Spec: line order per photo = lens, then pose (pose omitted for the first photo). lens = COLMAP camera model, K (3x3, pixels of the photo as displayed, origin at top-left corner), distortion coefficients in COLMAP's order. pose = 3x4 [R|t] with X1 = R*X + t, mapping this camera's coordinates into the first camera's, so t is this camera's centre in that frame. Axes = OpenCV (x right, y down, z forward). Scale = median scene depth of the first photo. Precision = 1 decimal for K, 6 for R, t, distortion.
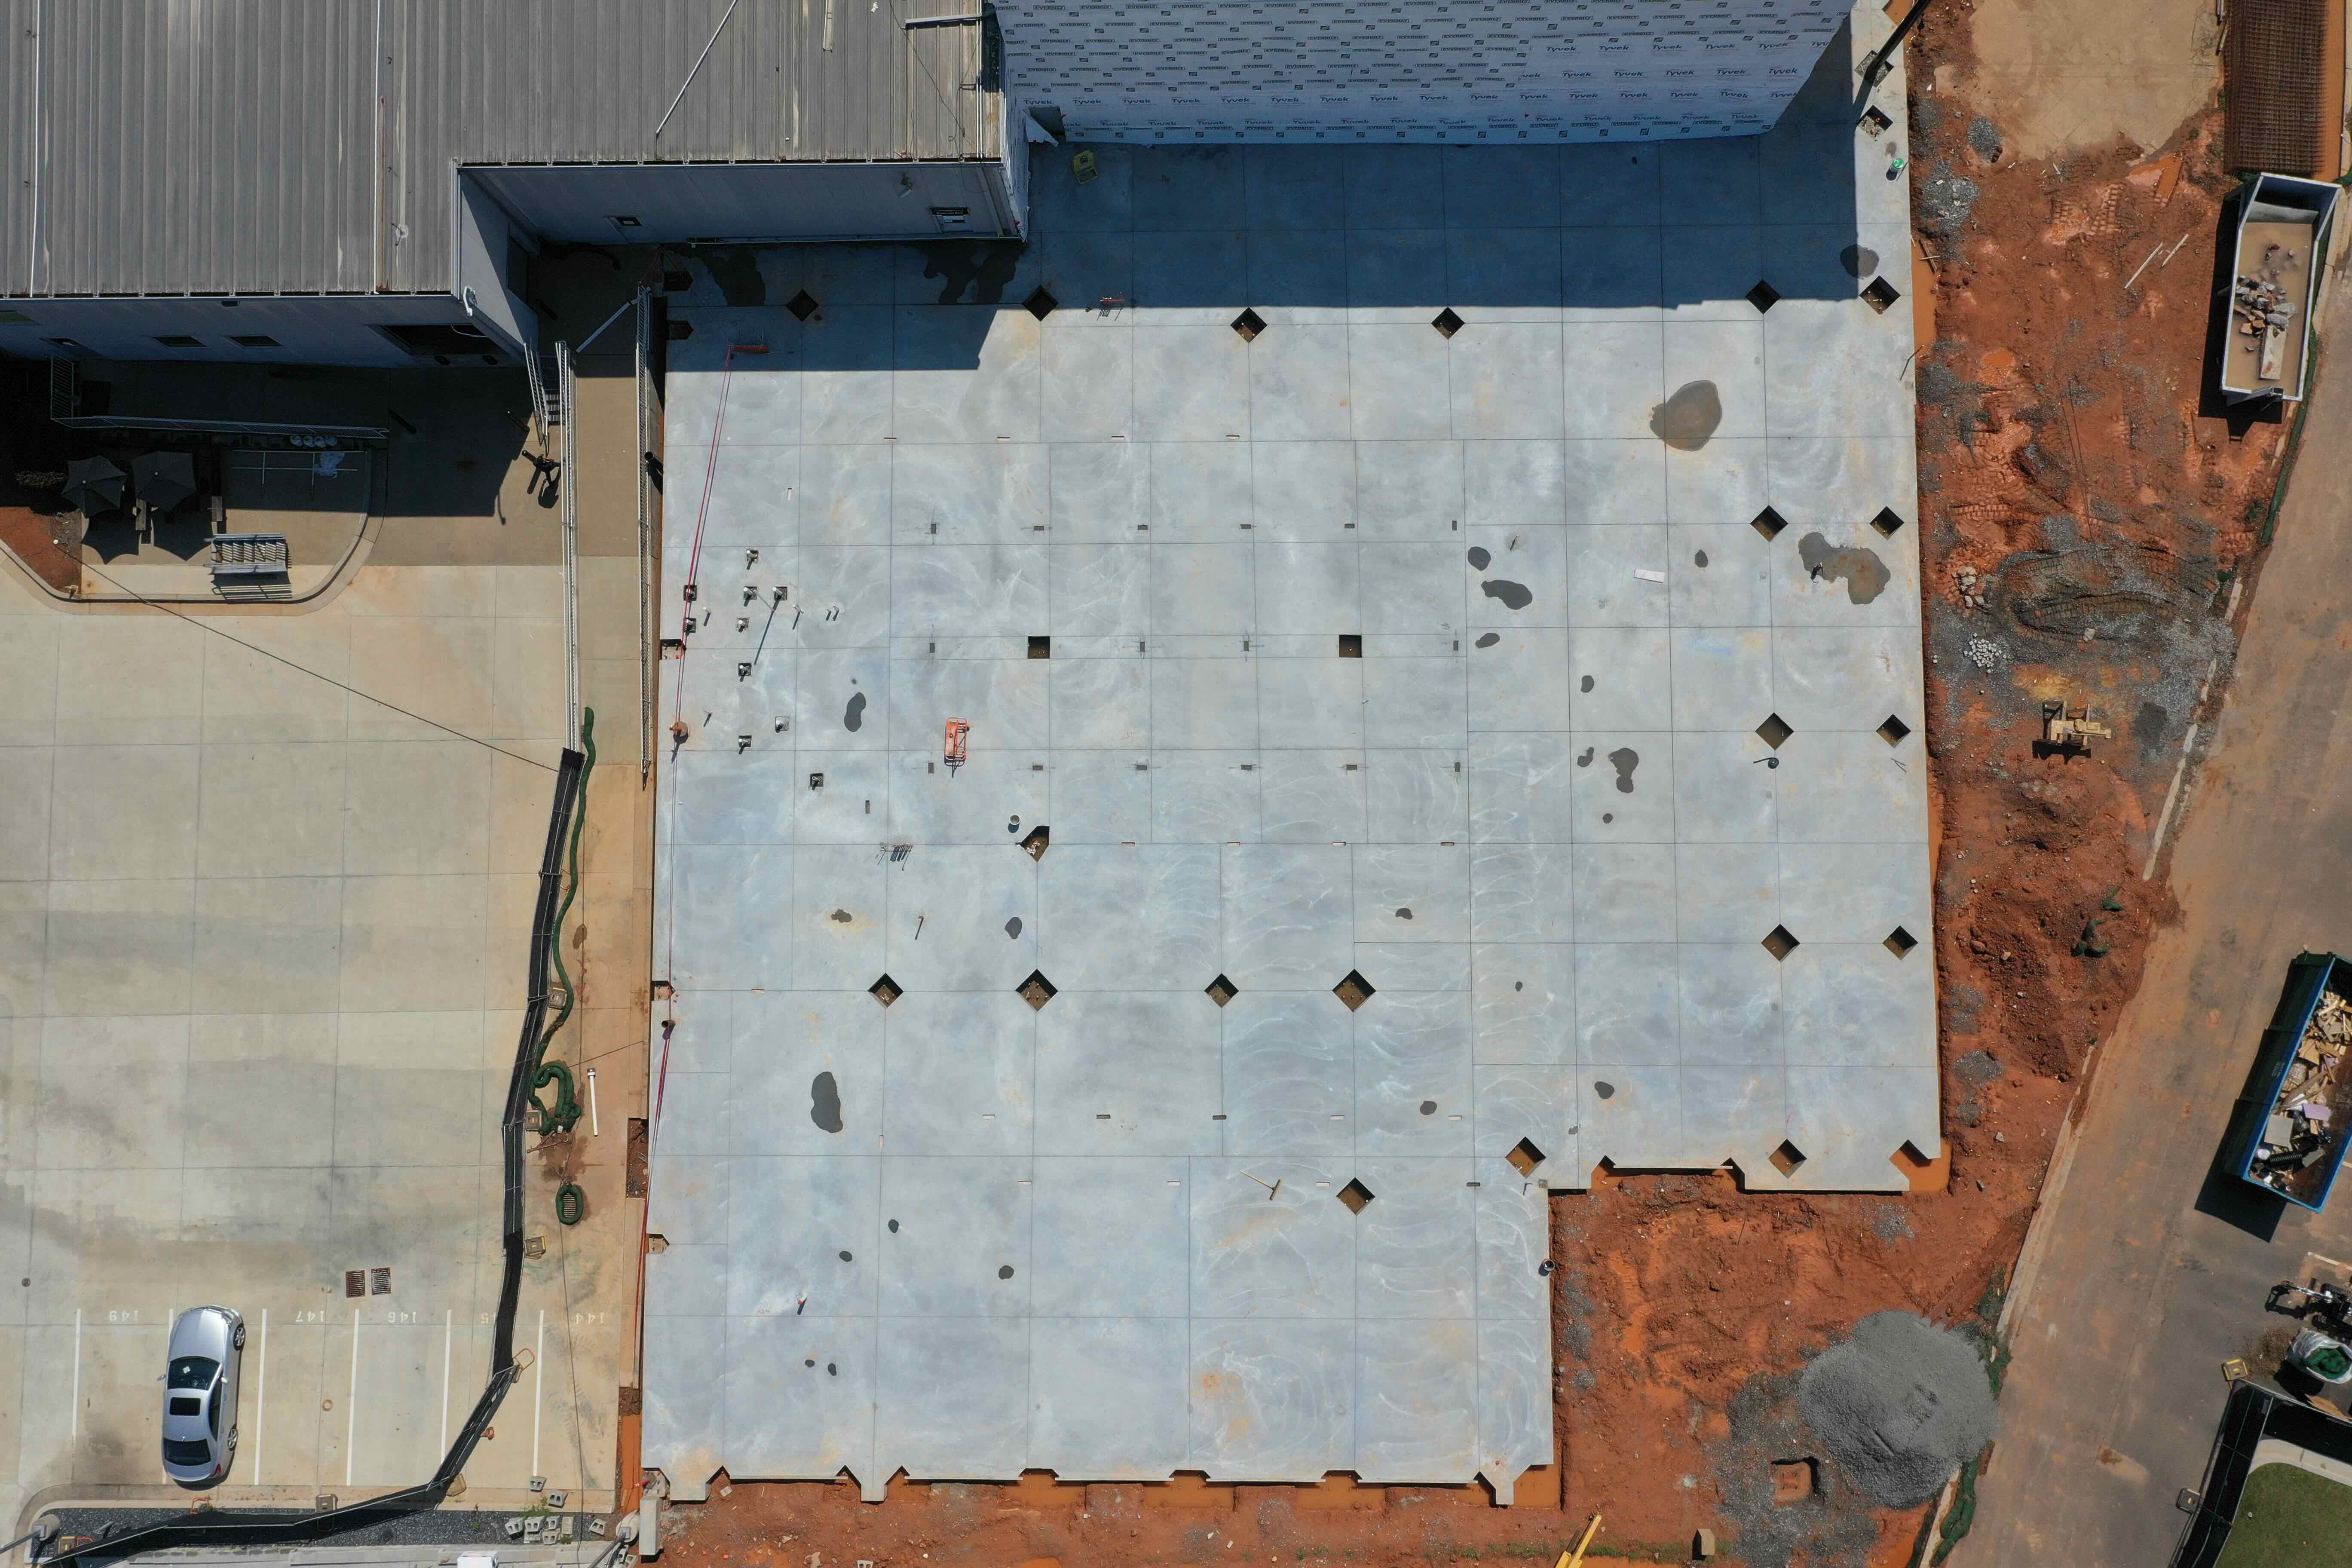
lens RADIAL K [[1938.2, 0, 1176.0], [0, 1938.2, 784.0], [0, 0, 1]] dist [-0.006861, 0.067268]
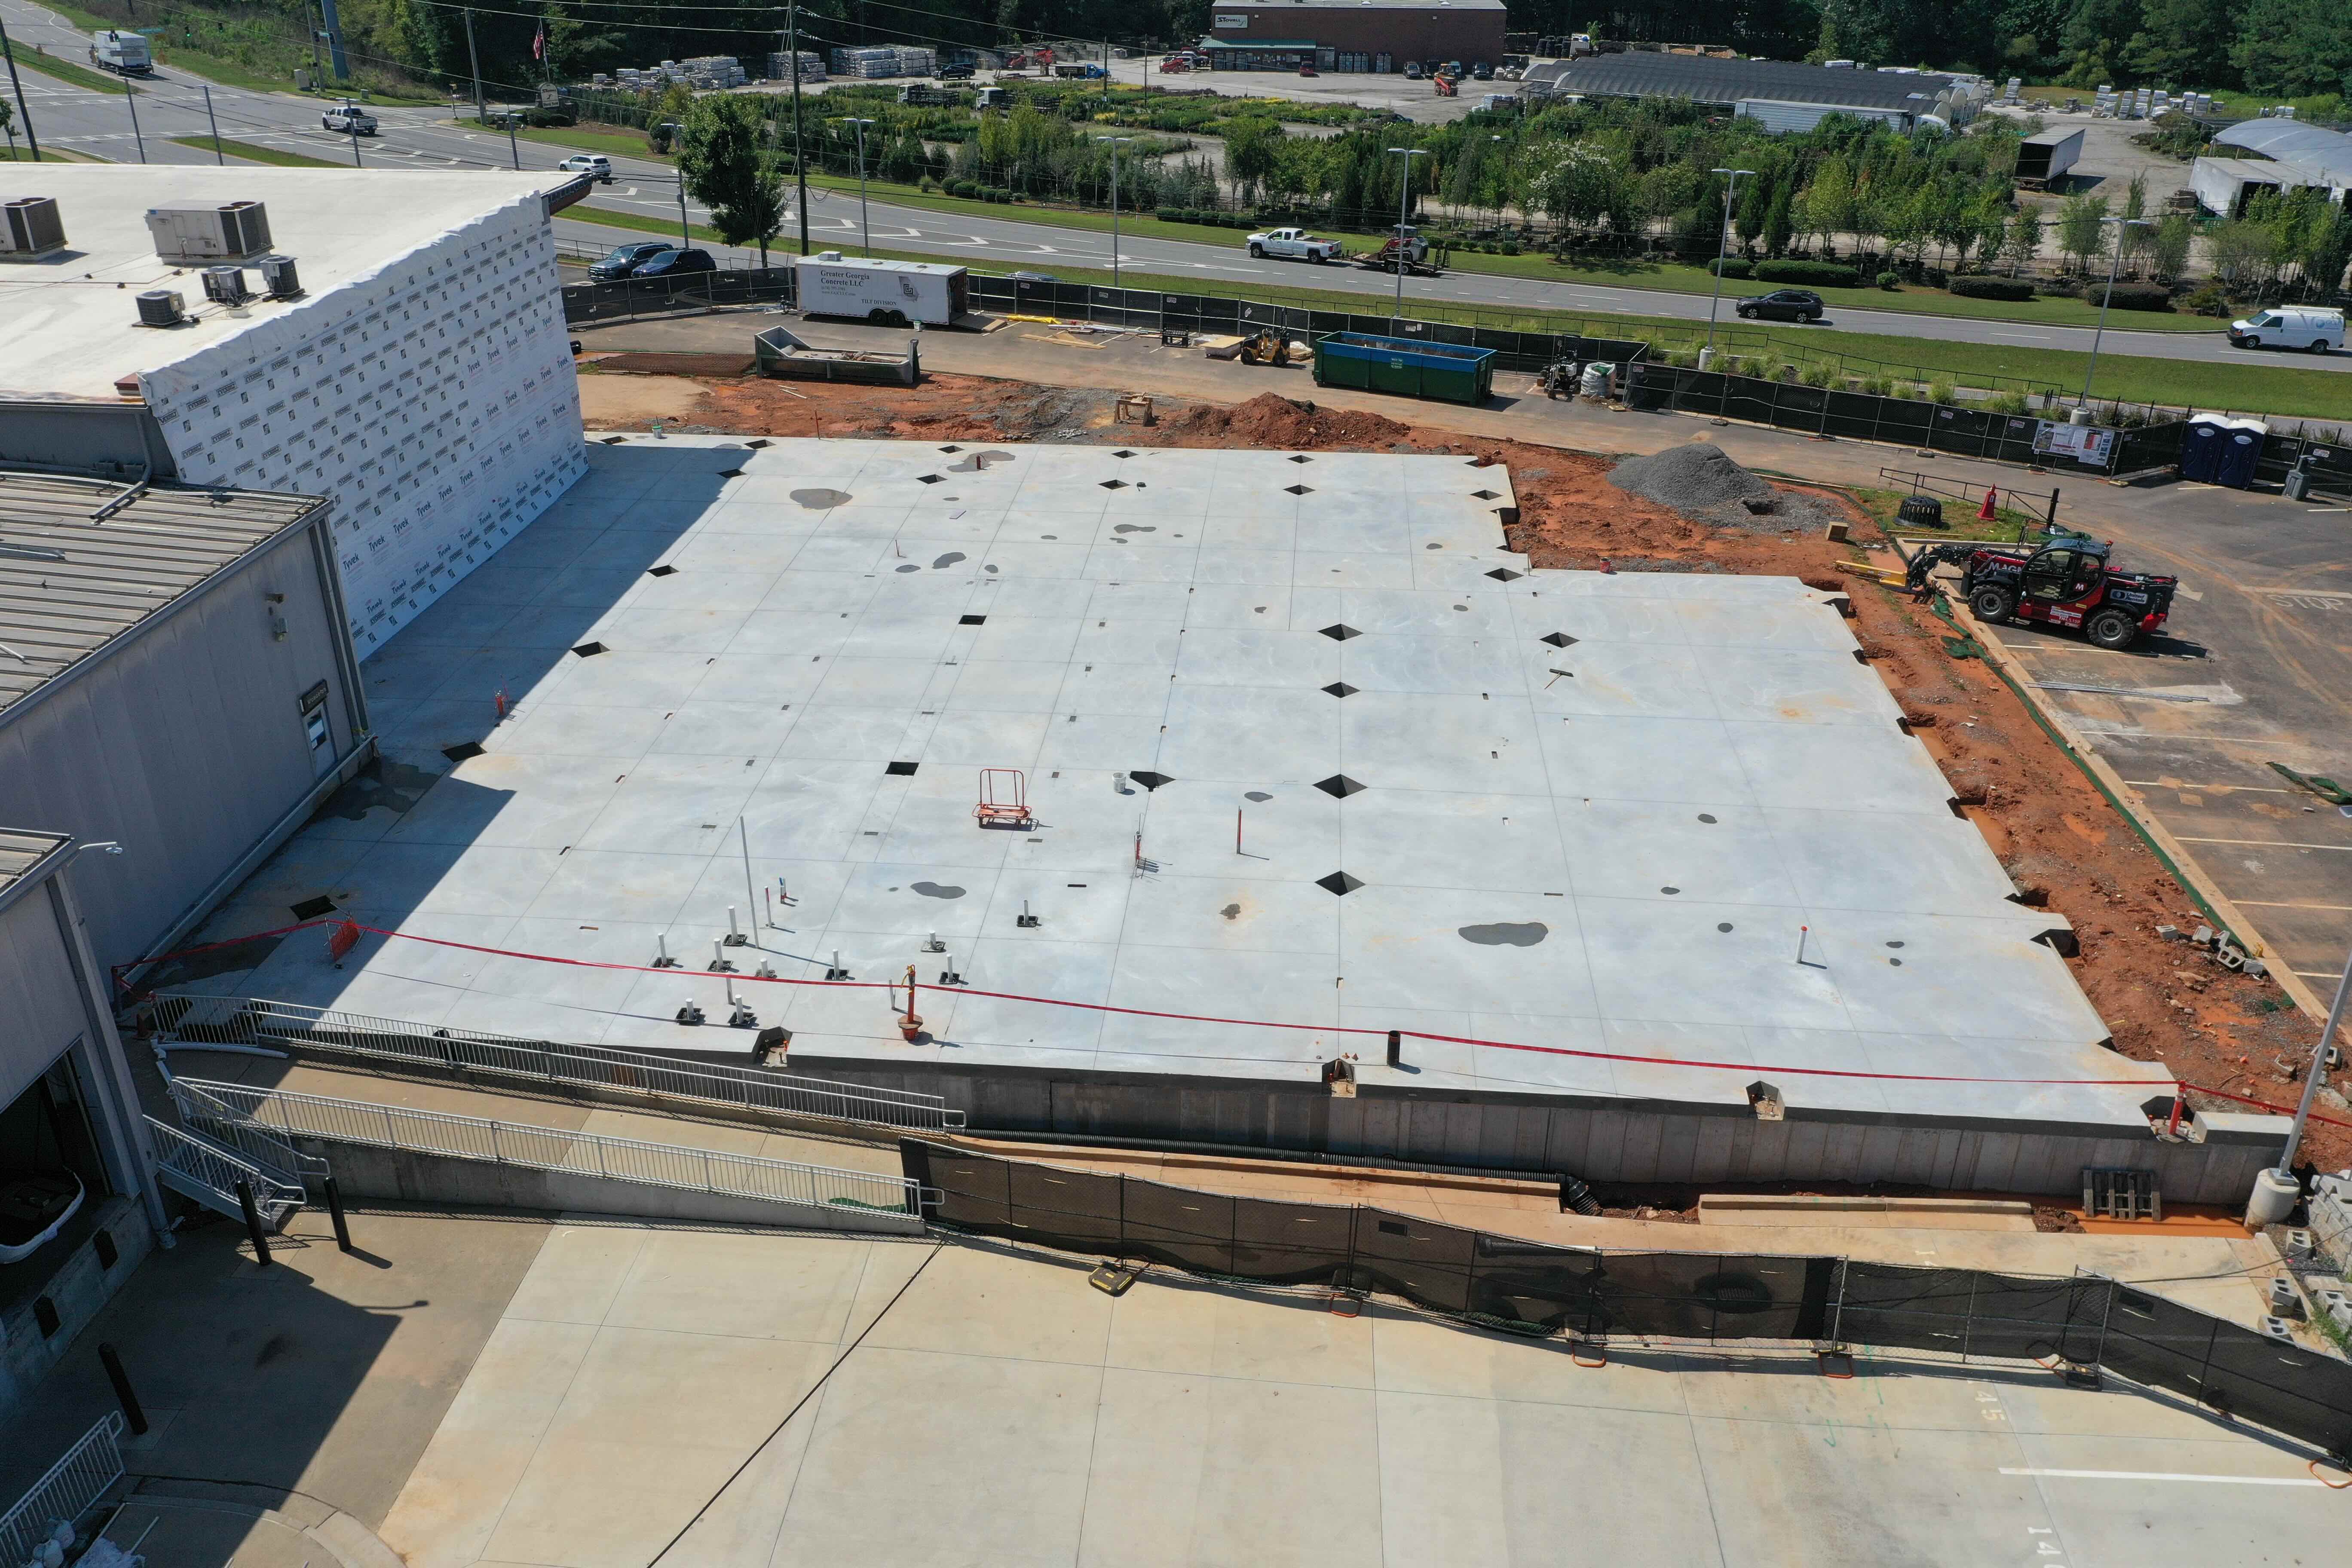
lens RADIAL K [[1938.2, 0, 1176.0], [0, 1938.2, 784.0], [0, 0, 1]] dist [-0.006861, 0.067268]
pose [[0.078419, -0.391783, 0.916710, -0.792539], [0.993639, 0.105264, -0.040012, 0.072293], [-0.080821, 0.914016, 0.397546, 0.695918]]
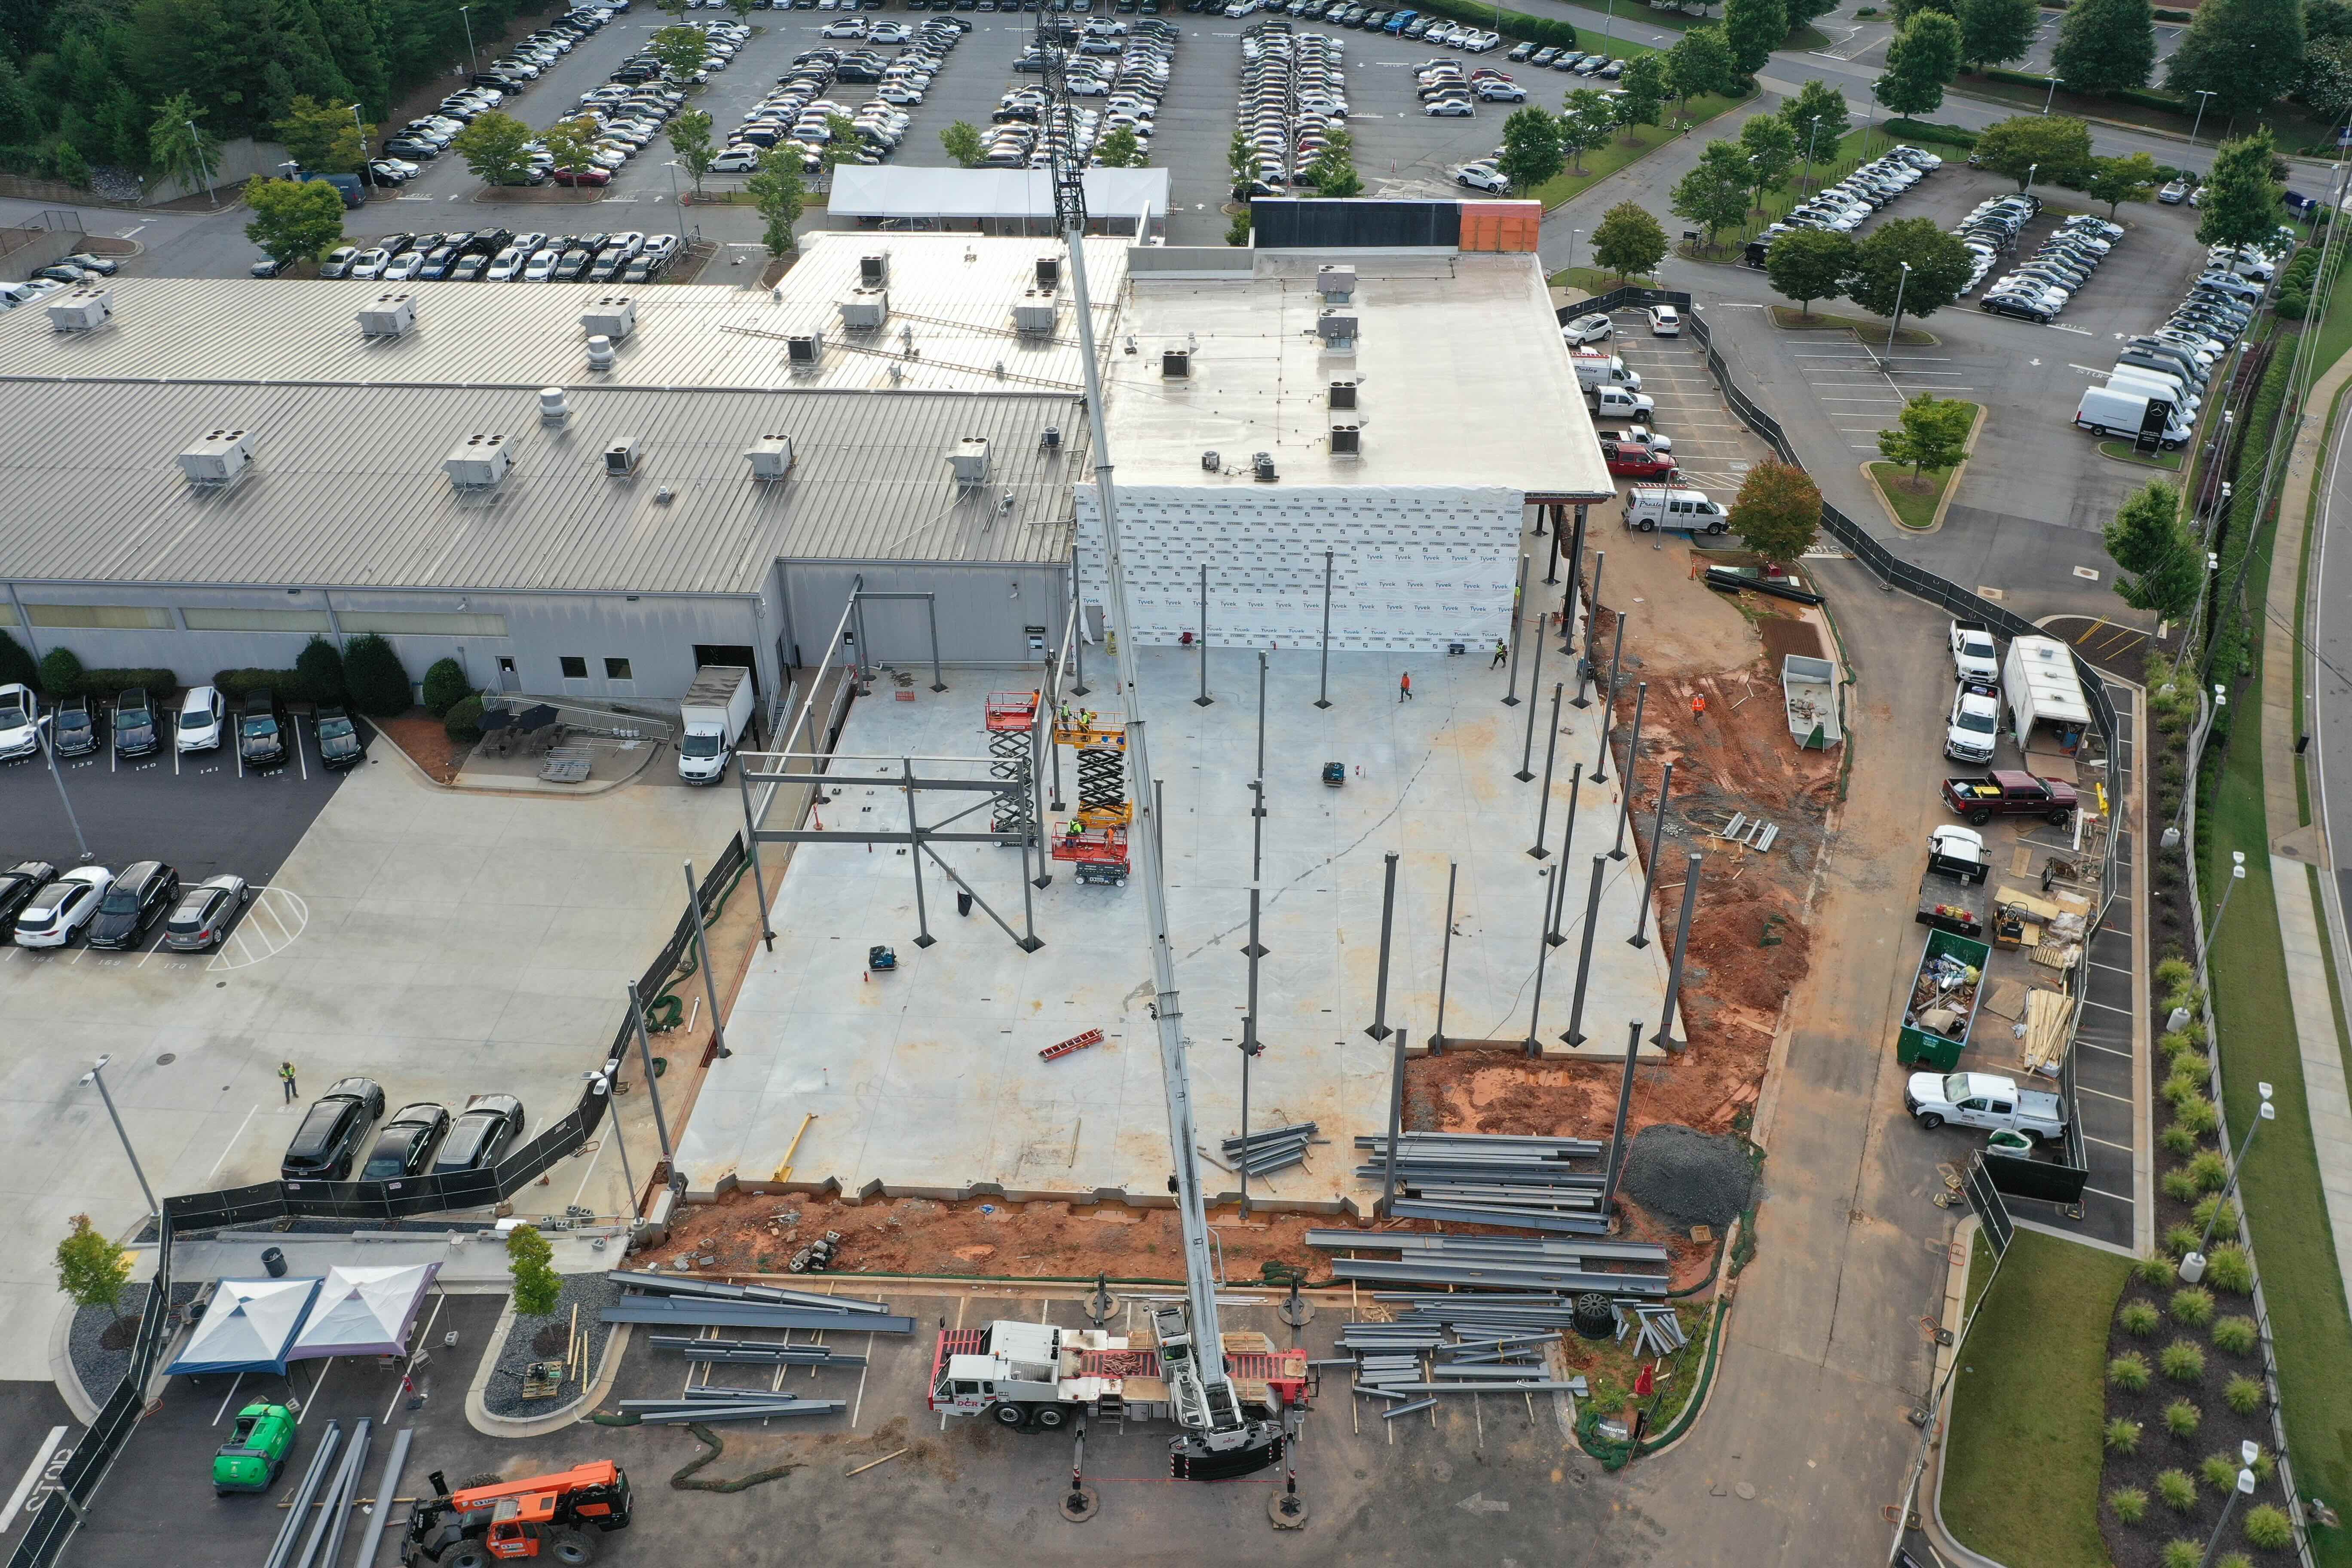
lens RADIAL K [[1938.2, 0, 1176.0], [0, 1938.2, 784.0], [0, 0, 1]] dist [-0.006861, 0.067268]
pose [[0.998100, 0.048442, -0.038076, 0.081847], [-0.059616, 0.603148, -0.795398, 1.155894], [-0.015565, 0.796157, 0.604890, 0.050977]]
